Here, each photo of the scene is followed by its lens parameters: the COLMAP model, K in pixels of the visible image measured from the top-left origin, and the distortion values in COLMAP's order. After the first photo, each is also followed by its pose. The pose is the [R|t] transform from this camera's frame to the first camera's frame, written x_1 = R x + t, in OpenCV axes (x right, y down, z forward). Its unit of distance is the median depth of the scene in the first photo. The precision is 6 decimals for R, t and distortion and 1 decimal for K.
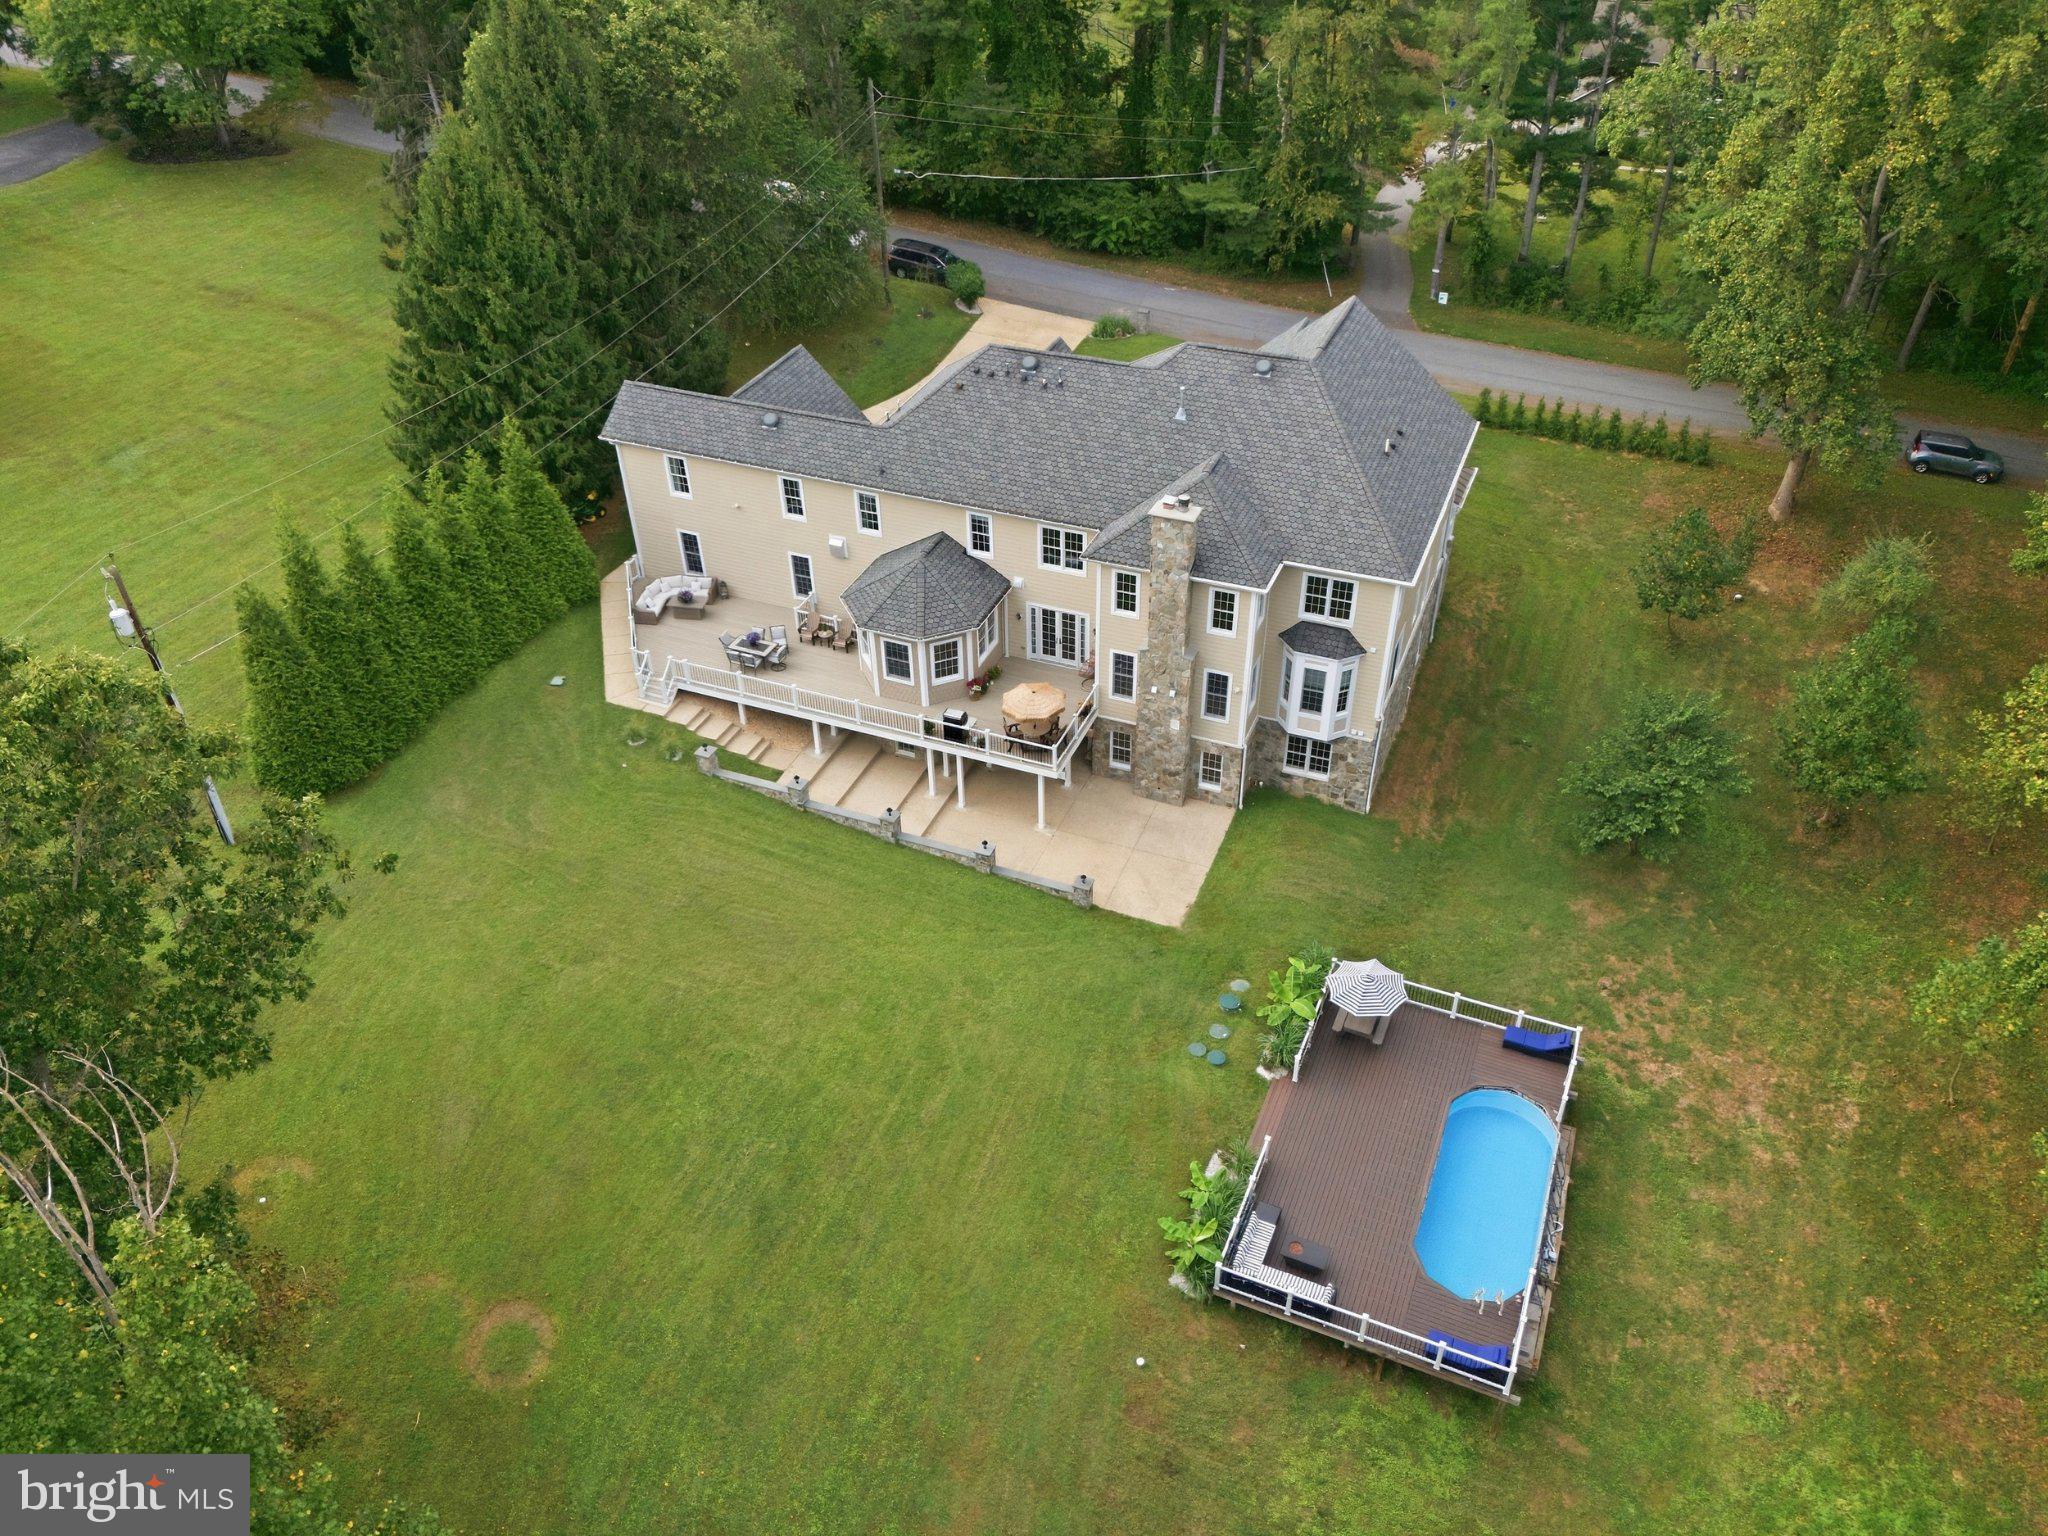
lens RADIAL K [[1517.7, 0, 1039.0], [0, 1517.7, 794.9], [0, 0, 1]] dist [0.091995, -0.000065]
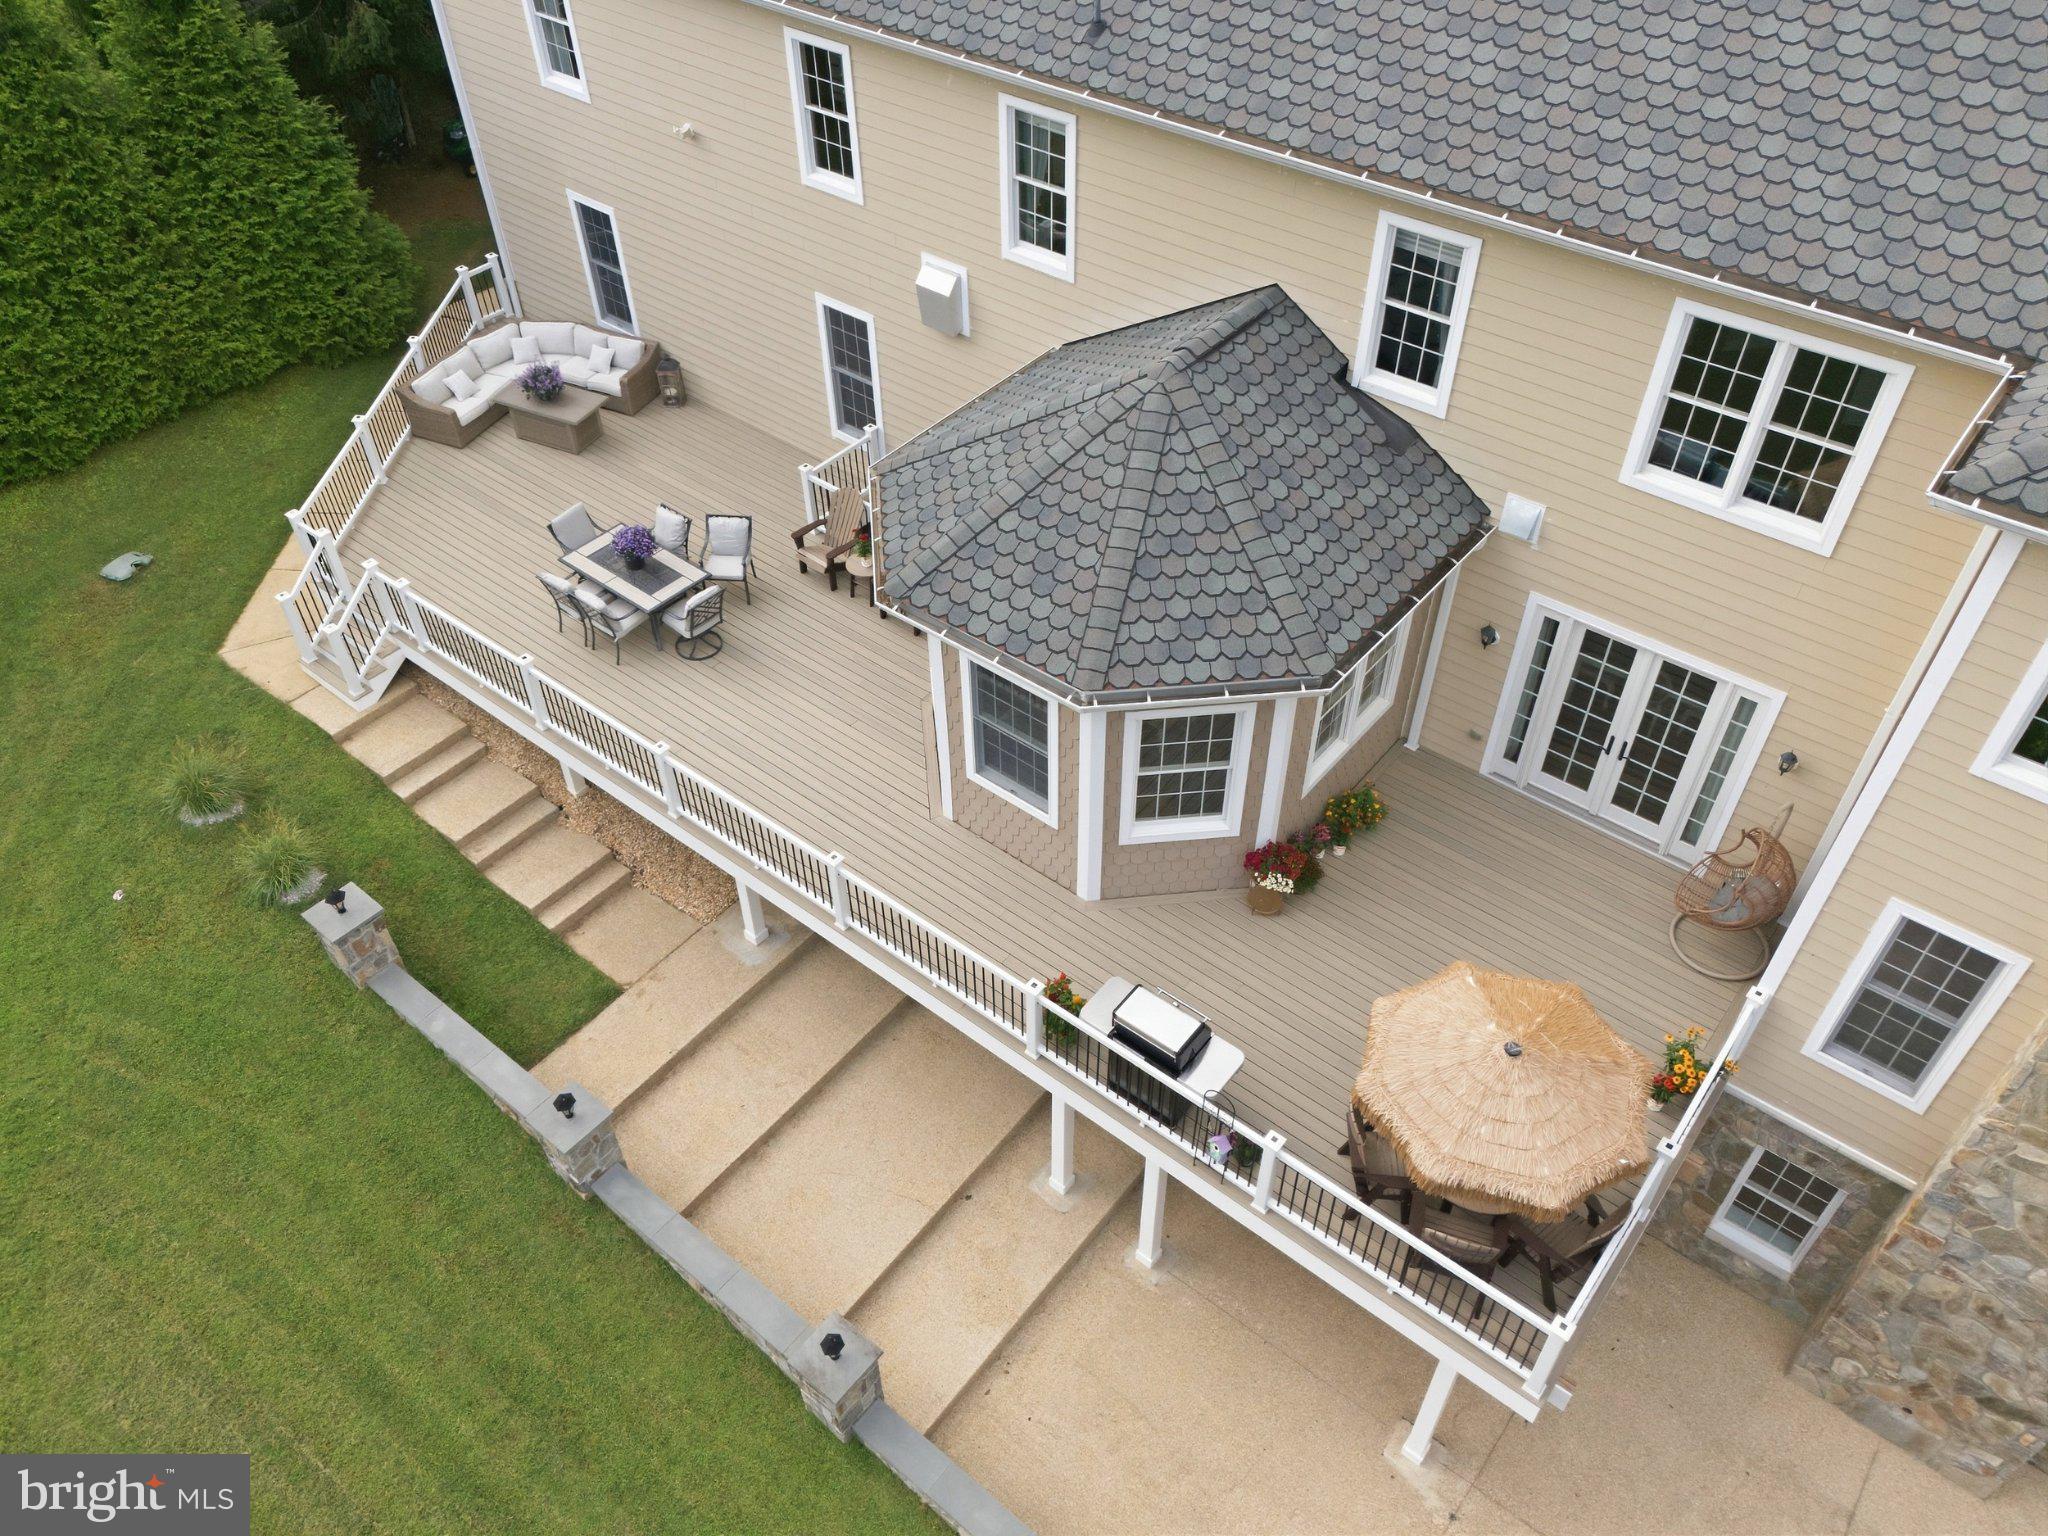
lens RADIAL K [[1519.6, 0, 1024.0], [0, 1519.6, 768.0], [0, 0, 1]] dist [0.088480, -0.122680]
pose [[0.955654, 0.205968, -0.210481, -0.030909], [-0.182561, 0.975169, 0.125369, -0.114756], [0.231077, -0.081383, 0.969526, 0.714945]]
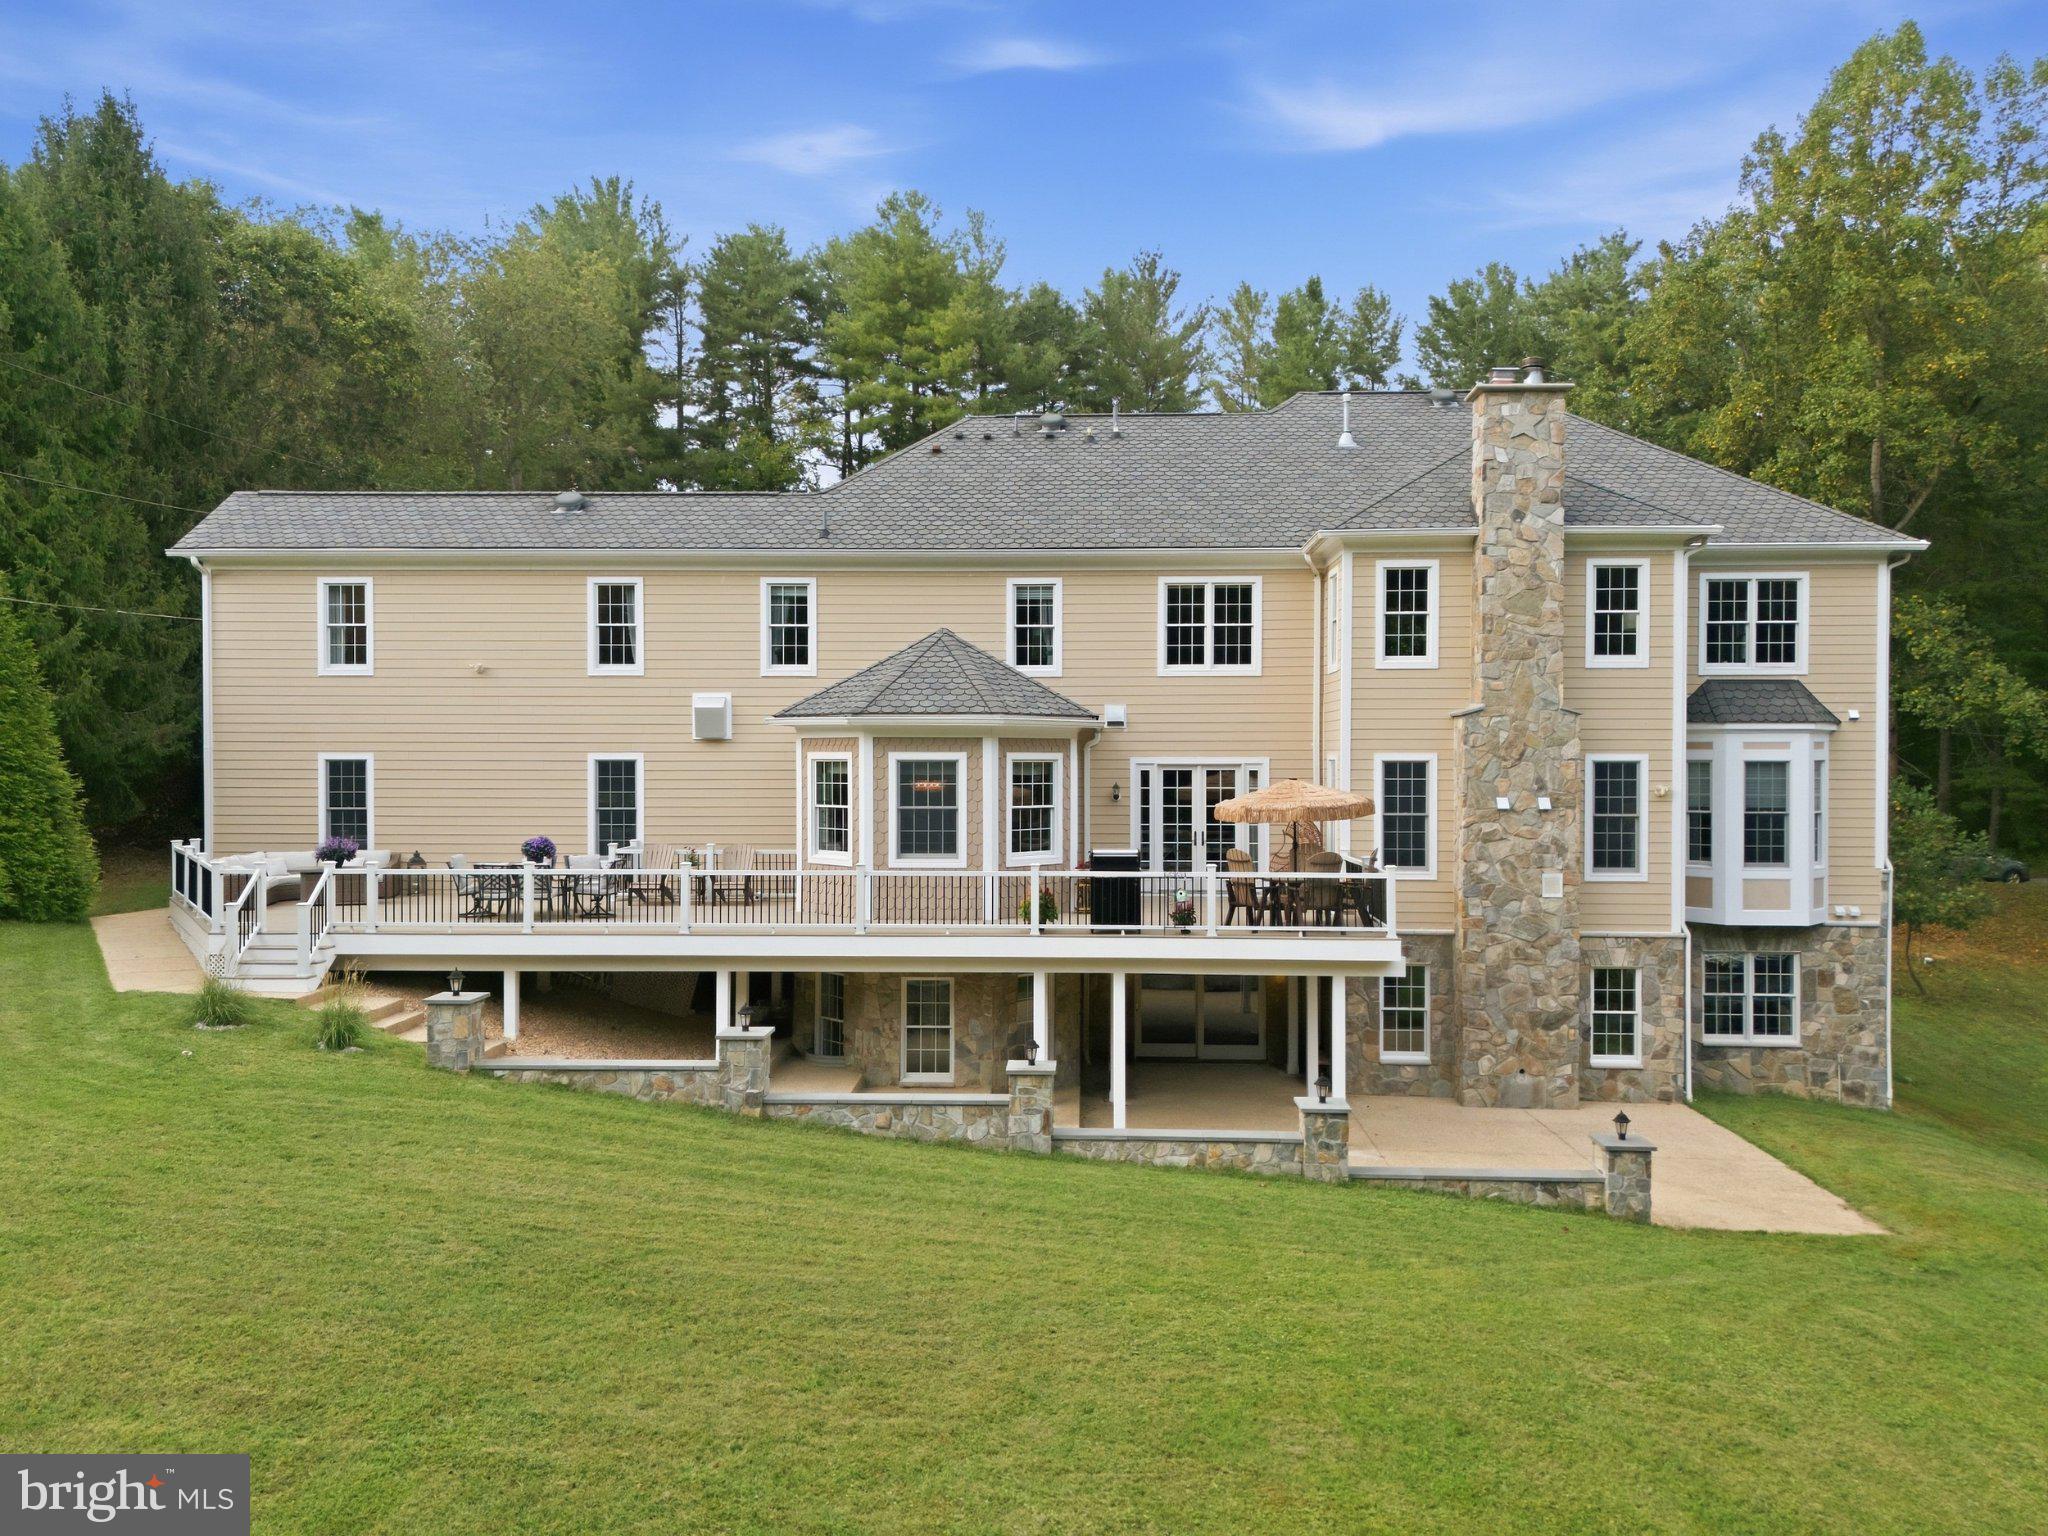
lens RADIAL K [[1519.6, 0, 1024.0], [0, 1519.6, 768.0], [0, 0, 1]] dist [0.088480, -0.122680]
pose [[0.940837, 0.010335, 0.338701, -0.209348], [0.201151, 0.787343, -0.582777, 0.157261], [-0.272697, 0.616429, 0.738683, 0.647901]]
